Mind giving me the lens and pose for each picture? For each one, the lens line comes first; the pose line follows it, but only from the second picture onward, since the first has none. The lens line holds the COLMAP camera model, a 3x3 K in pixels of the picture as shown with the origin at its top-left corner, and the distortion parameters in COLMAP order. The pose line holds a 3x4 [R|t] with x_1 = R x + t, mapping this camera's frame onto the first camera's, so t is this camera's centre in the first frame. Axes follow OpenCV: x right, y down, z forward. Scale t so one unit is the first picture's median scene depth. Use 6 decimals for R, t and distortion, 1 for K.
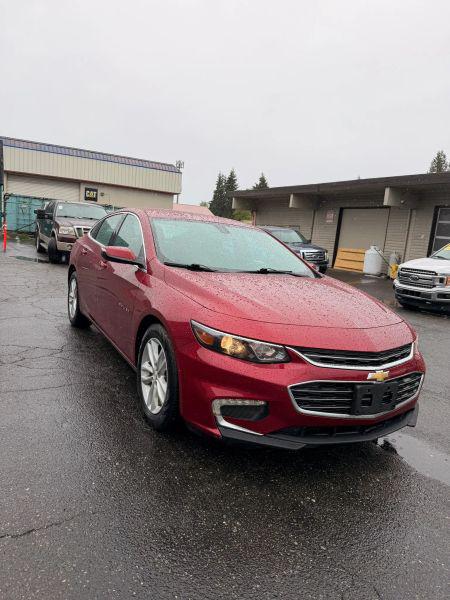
lens RADIAL K [[467.1, 0, 225.0], [0, 467.1, 300.0], [0, 0, 1]] dist [0.007303, 0.000164]
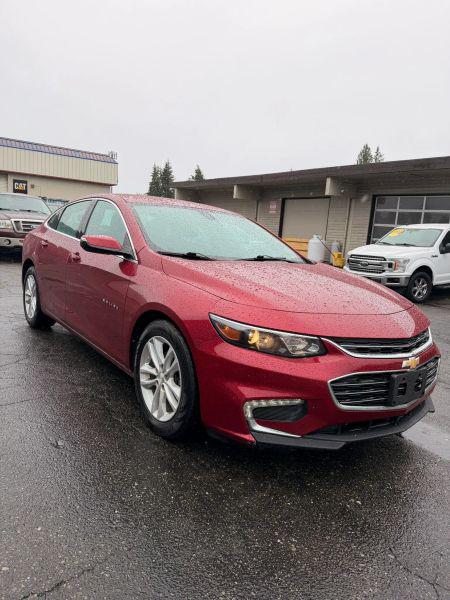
lens RADIAL K [[454.7, 0, 216.7], [0, 454.7, 298.0], [0, 0, 1]] dist [0.004419, -0.003407]
pose [[0.986959, -0.041894, 0.155425, -0.164489], [0.040208, 0.999094, 0.013977, 0.001298], [-0.155869, -0.007546, 0.987749, 0.124625]]
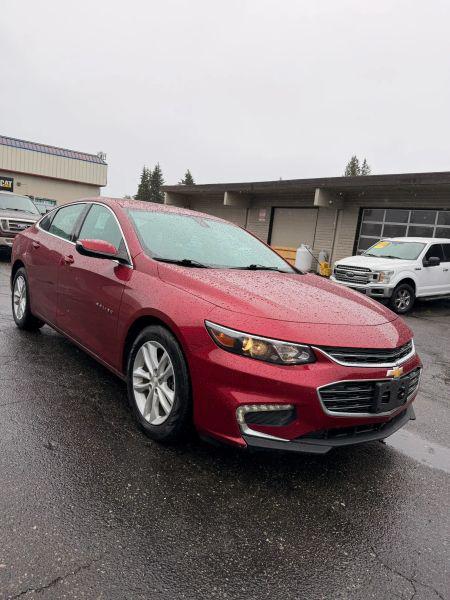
lens RADIAL K [[459.4, 0, 225.0], [0, 459.4, 300.0], [0, 0, 1]] dist [0.005195, -0.001334]
pose [[0.978131, -0.012519, 0.207613, -0.188911], [0.011012, 0.999904, 0.008412, -0.003820], [-0.207698, -0.005942, 0.978175, 0.095881]]
